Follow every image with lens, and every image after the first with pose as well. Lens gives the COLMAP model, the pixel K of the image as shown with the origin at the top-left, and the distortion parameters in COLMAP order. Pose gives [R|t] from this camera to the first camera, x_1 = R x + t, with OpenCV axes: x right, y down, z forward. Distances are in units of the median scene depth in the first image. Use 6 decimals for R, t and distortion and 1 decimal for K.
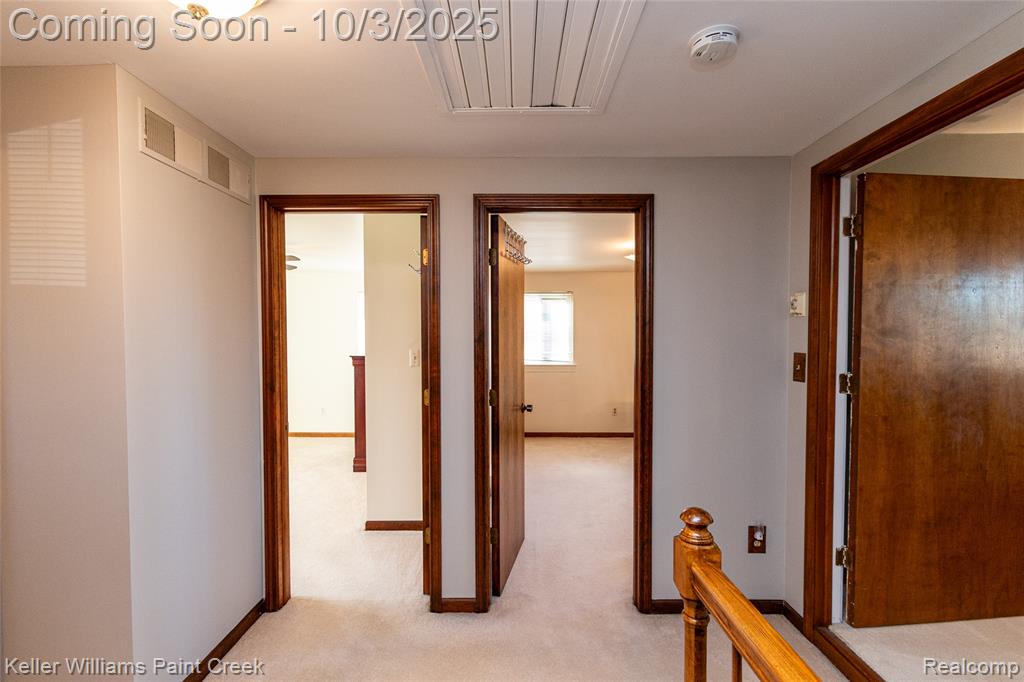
lens RADIAL K [[454.6, 0, 512.1], [0, 454.6, 344.8], [0, 0, 1]] dist [0.002223, 0.000107]
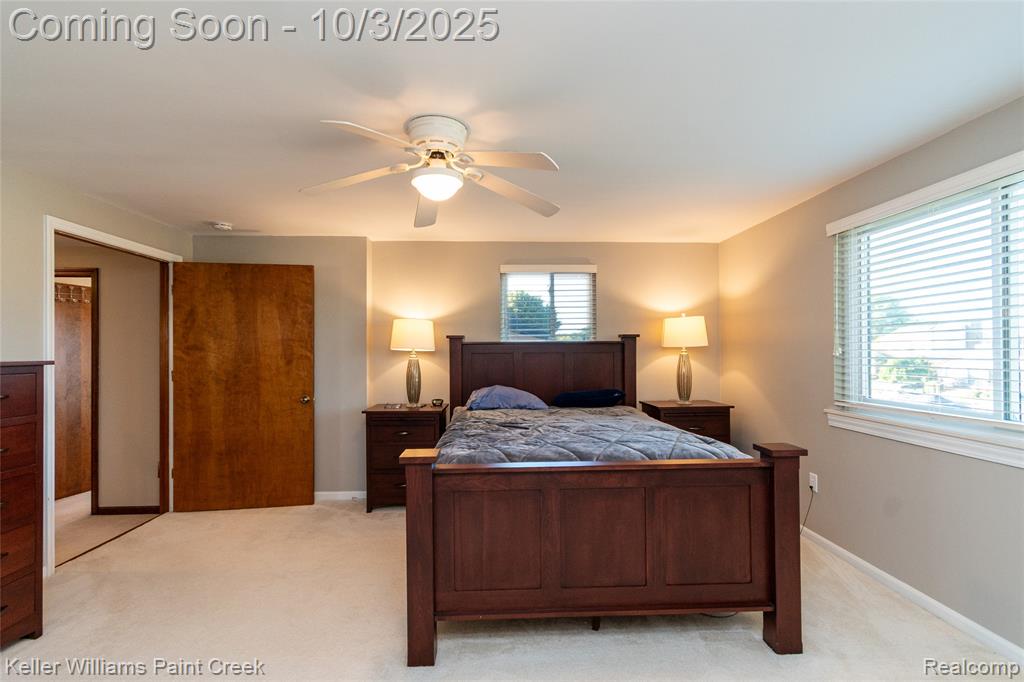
lens RADIAL K [[454.6, 0, 512.1], [0, 454.6, 344.8], [0, 0, 1]] dist [0.002223, 0.000107]
pose [[0.998784, -0.001864, 0.049263, 1.975947], [0.003415, 0.999500, -0.031430, 0.022273], [-0.049180, 0.031560, 0.998291, -0.870706]]
